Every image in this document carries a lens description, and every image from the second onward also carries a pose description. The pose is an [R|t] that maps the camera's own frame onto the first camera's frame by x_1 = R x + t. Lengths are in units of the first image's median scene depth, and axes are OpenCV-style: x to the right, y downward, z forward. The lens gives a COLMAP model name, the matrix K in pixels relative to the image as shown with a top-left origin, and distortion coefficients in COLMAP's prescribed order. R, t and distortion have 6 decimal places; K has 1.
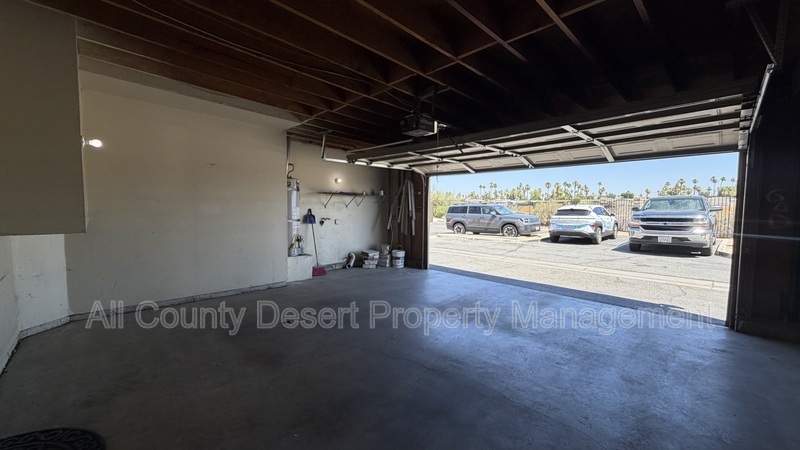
lens RADIAL K [[319.4, 0, 397.8], [0, 319.4, 224.8], [0, 0, 1]] dist [0.000663, -0.000084]
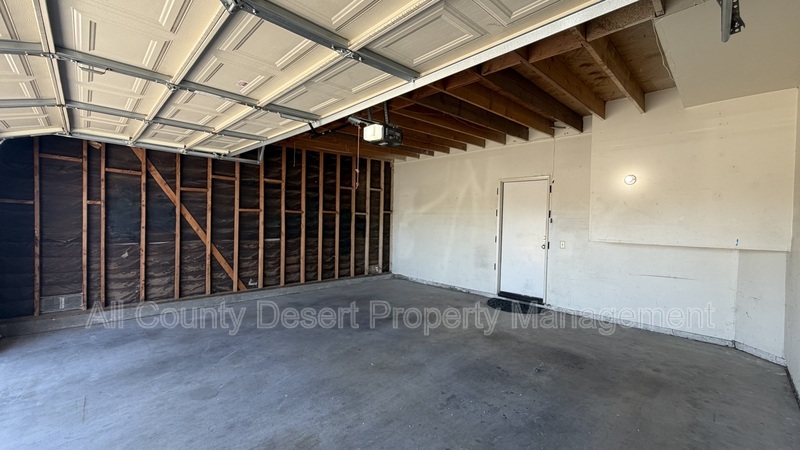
lens RADIAL K [[319.4, 0, 397.8], [0, 319.4, 224.8], [0, 0, 1]] dist [0.000663, -0.000084]
pose [[-0.999224, -0.025718, -0.029845, 0.016158], [-0.027779, 0.997102, 0.070818, -0.053832], [0.027937, 0.071592, -0.997043, 0.957744]]
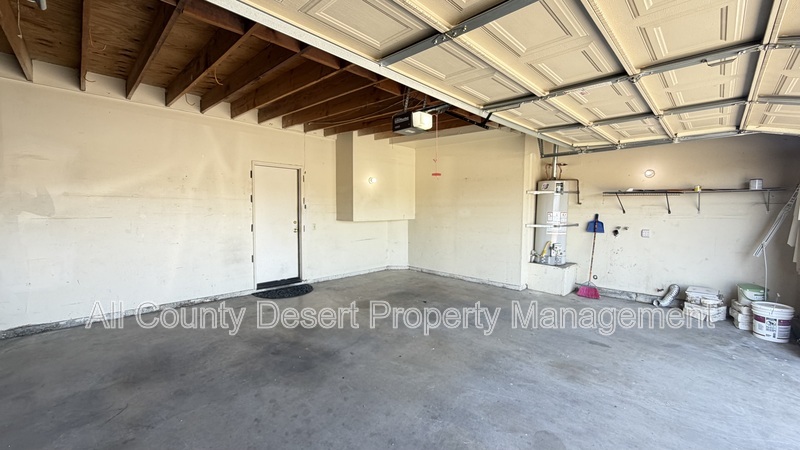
lens RADIAL K [[319.4, 0, 397.8], [0, 319.4, 224.8], [0, 0, 1]] dist [0.000663, -0.000084]
pose [[0.039843, 0.045918, -0.998150, 0.482817], [-0.061159, 0.997183, 0.043432, -0.025785], [0.997332, 0.059315, 0.042539, 0.450990]]
